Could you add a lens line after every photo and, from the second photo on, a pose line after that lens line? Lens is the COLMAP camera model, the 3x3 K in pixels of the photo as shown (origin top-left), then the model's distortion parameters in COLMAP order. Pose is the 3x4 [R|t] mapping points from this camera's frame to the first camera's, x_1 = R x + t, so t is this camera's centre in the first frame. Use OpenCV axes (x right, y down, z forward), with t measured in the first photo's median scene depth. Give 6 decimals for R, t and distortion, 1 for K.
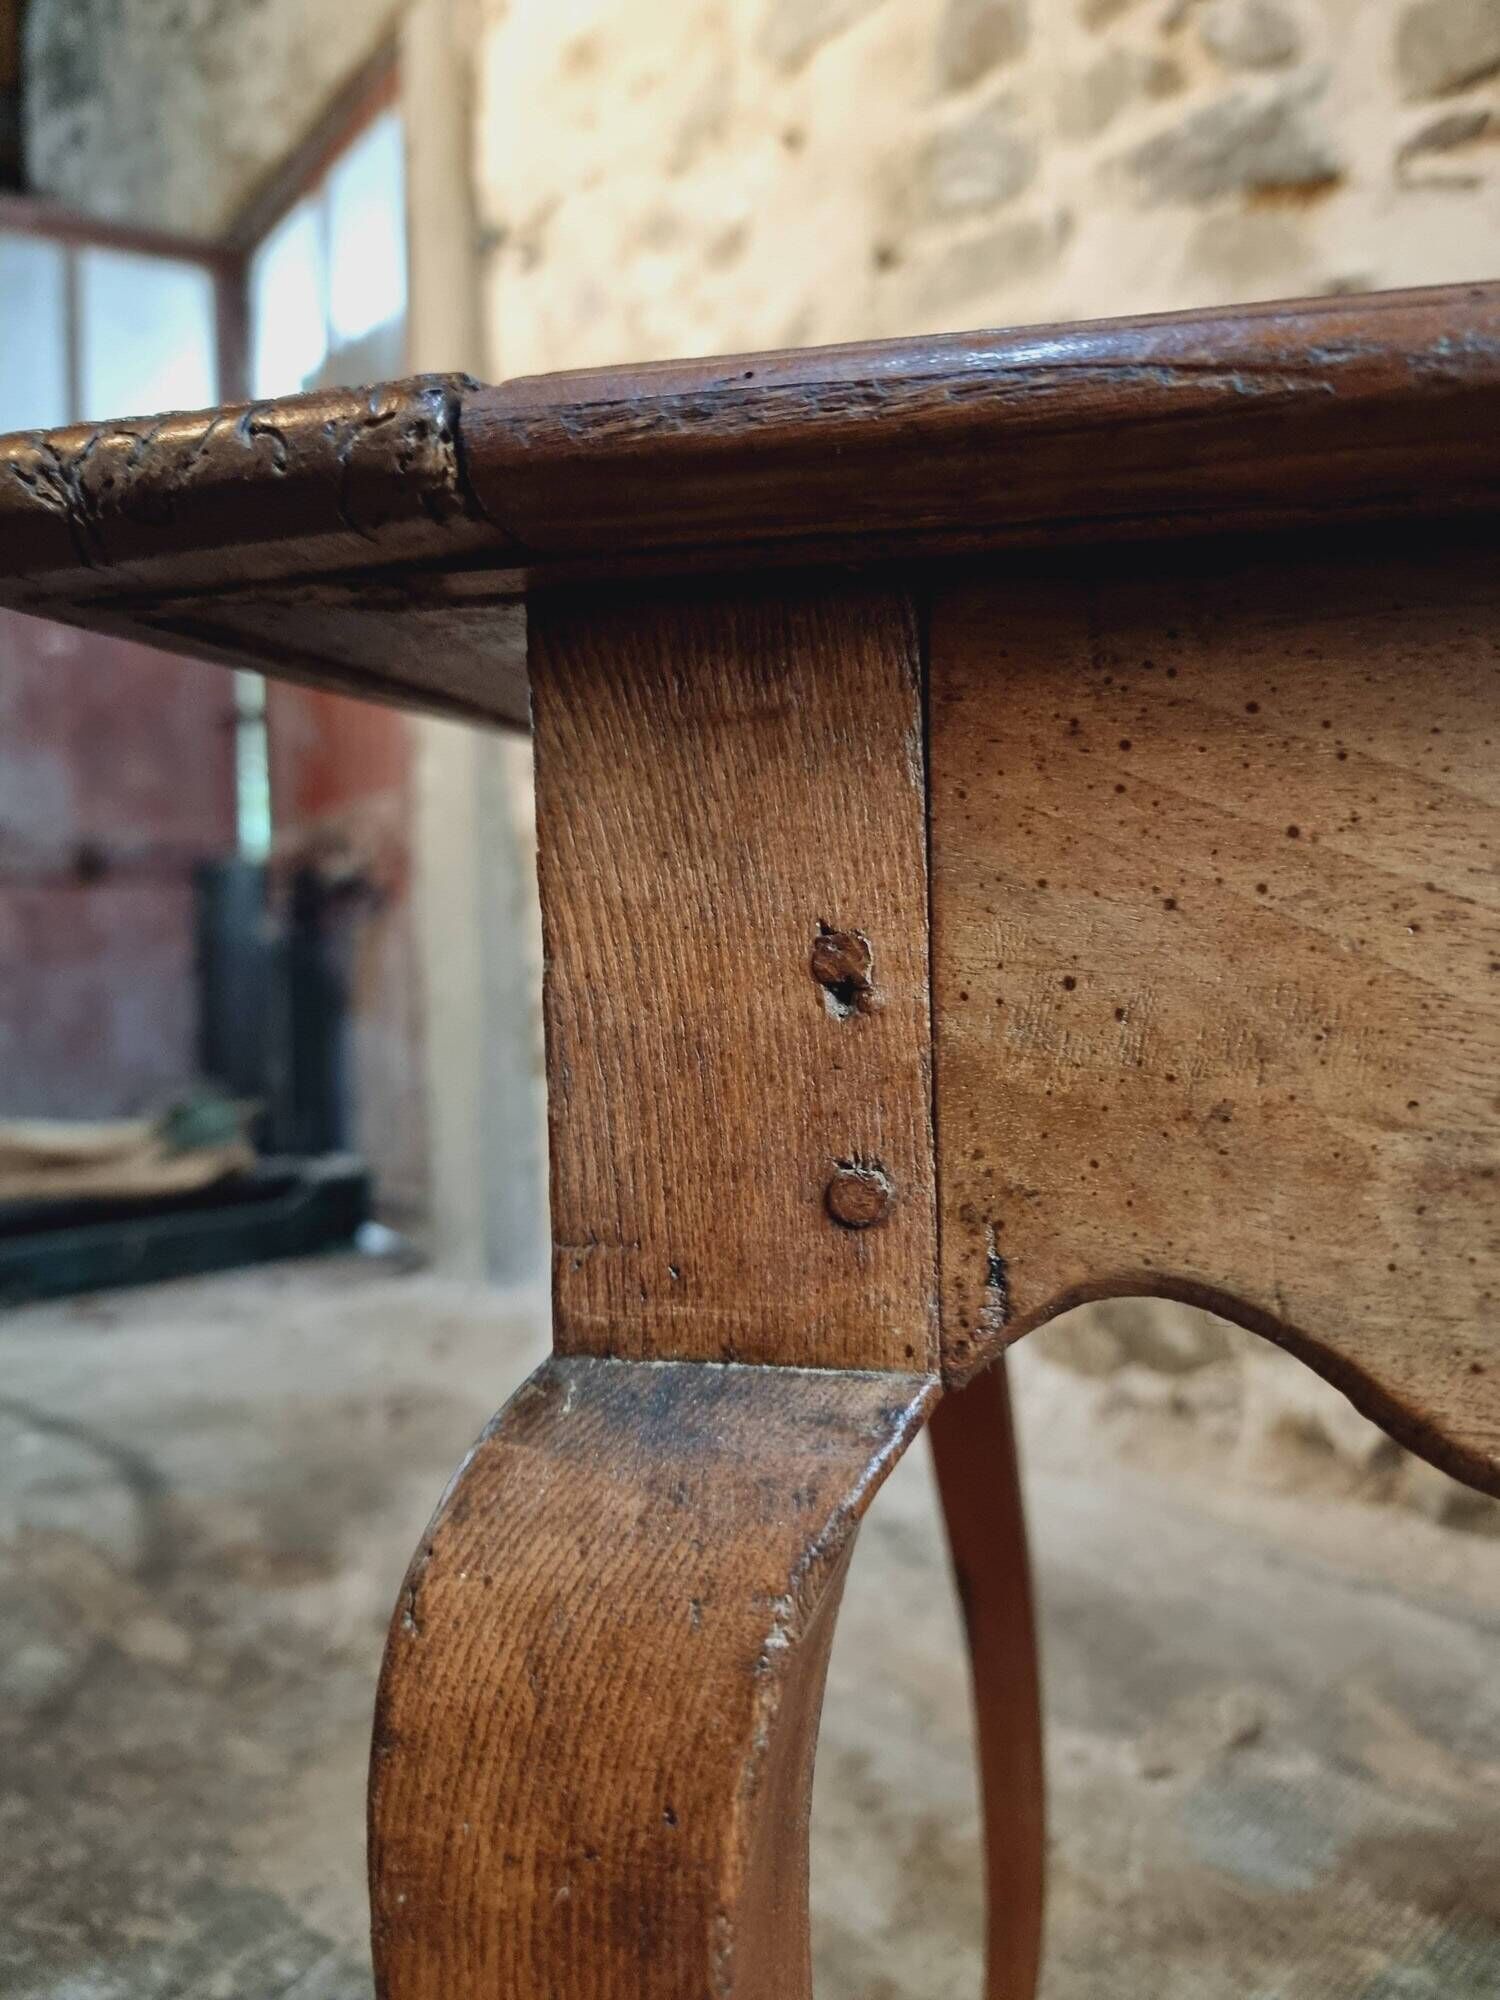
lens RADIAL K [[1461.9, 0, 750.7], [0, 1461.9, 1011.4], [0, 0, 1]] dist [-0.010823, -0.007294]
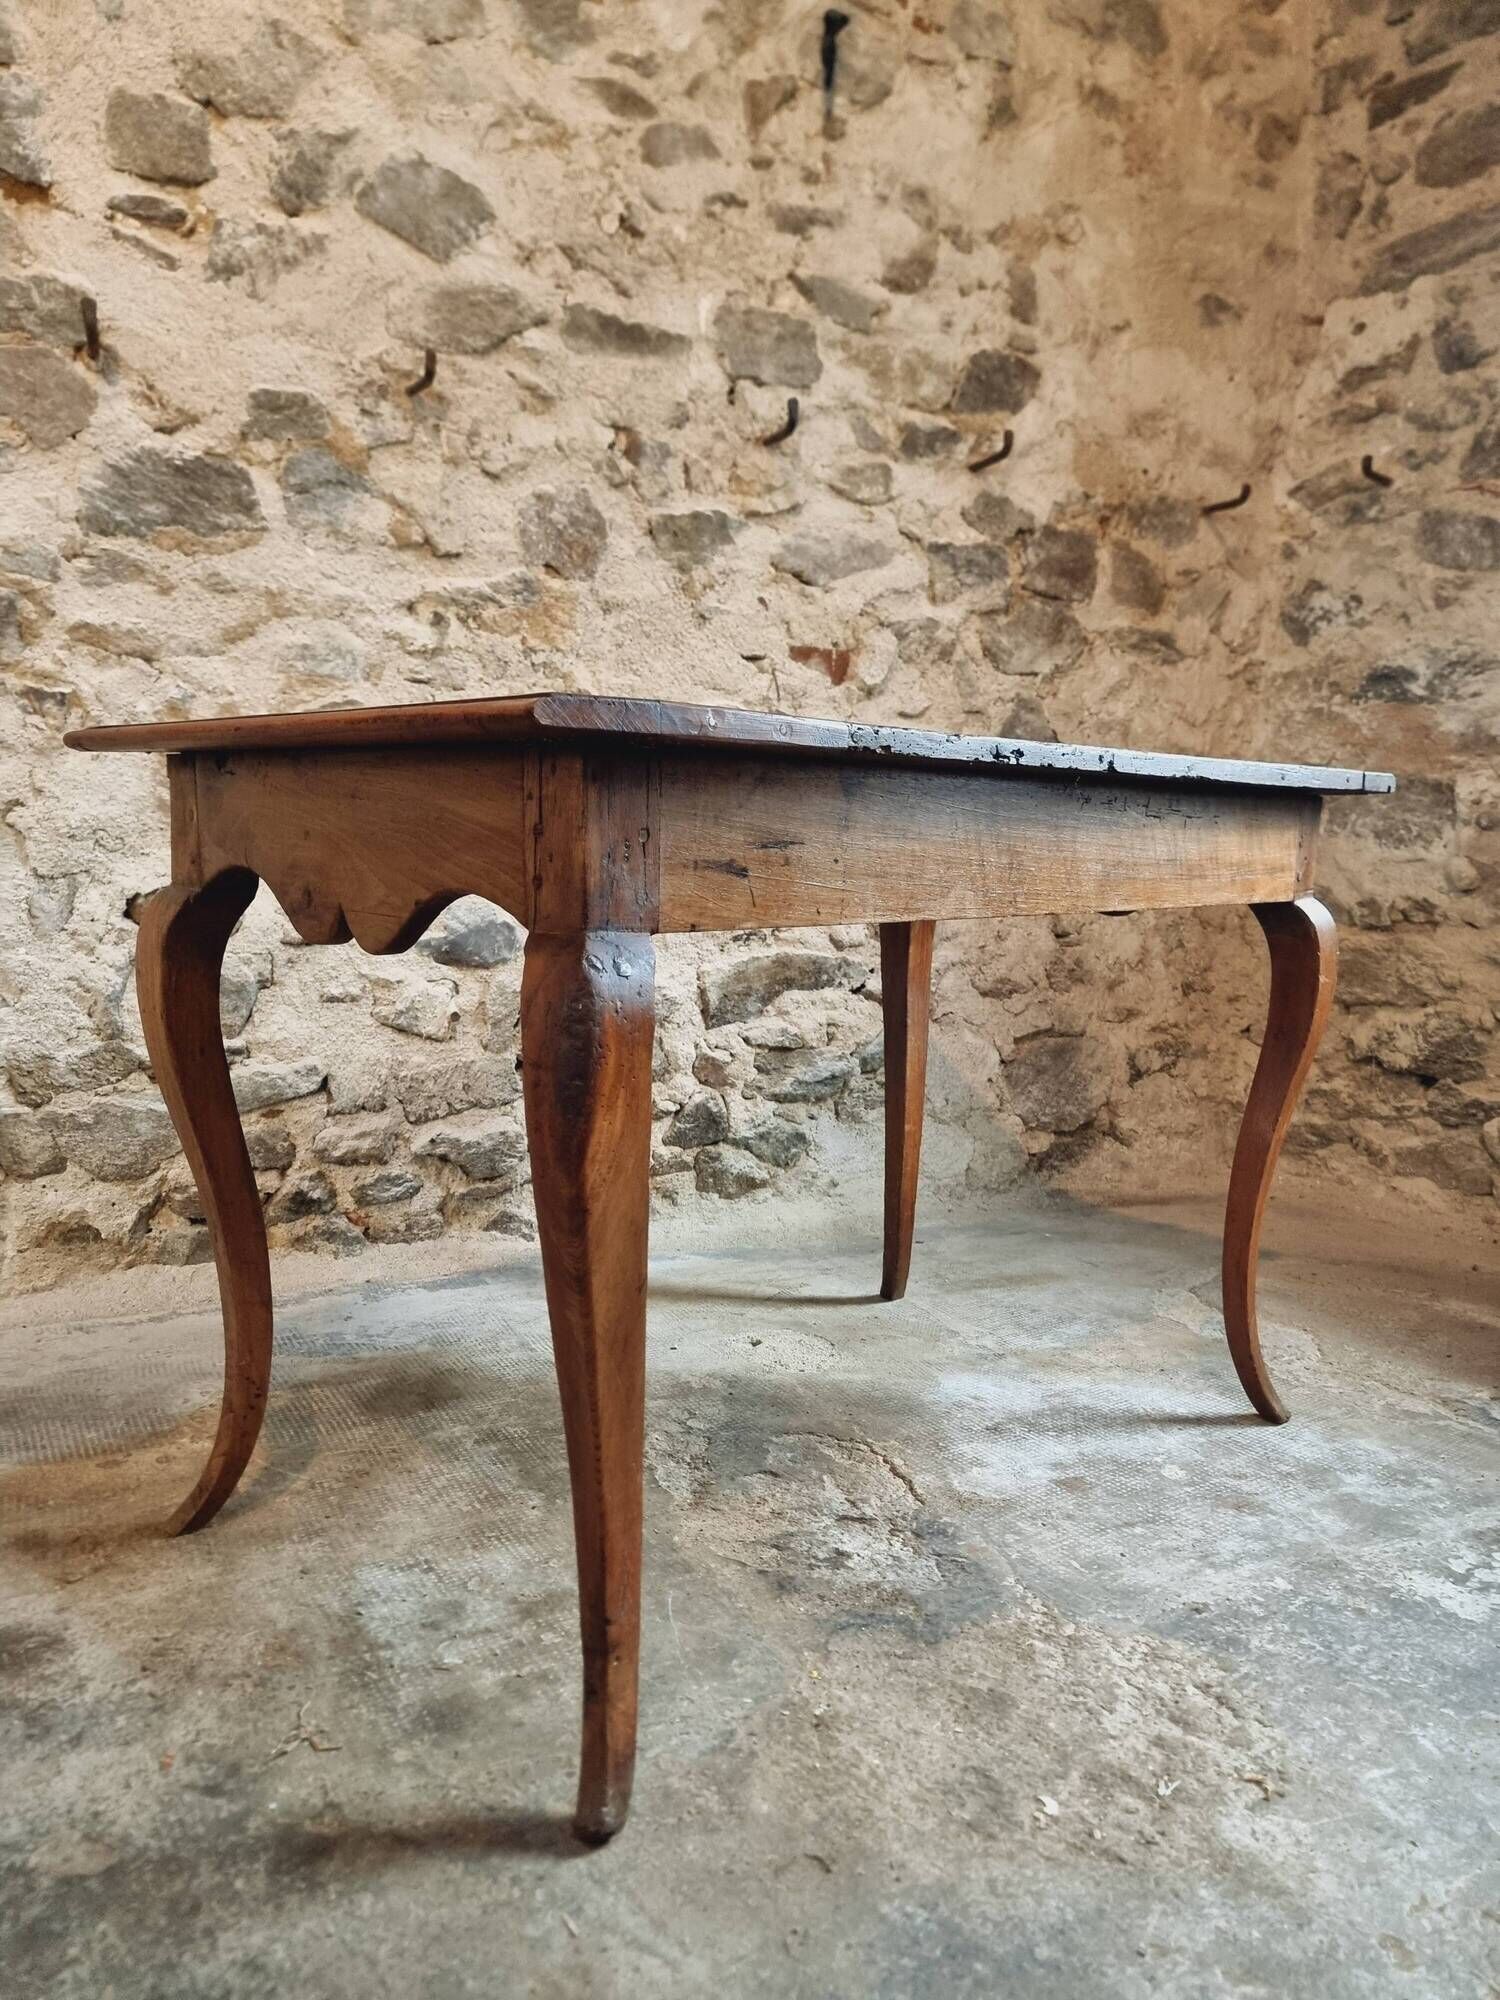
lens RADIAL K [[1401.0, 0, 735.5], [0, 1401.0, 1022.5], [0, 0, 1]] dist [0.046449, -0.047958]
pose [[0.289167, -0.099921, 0.952049, -0.644479], [0.027485, 0.994994, 0.096081, 0.012933], [-0.956884, -0.001616, 0.290466, 0.117680]]
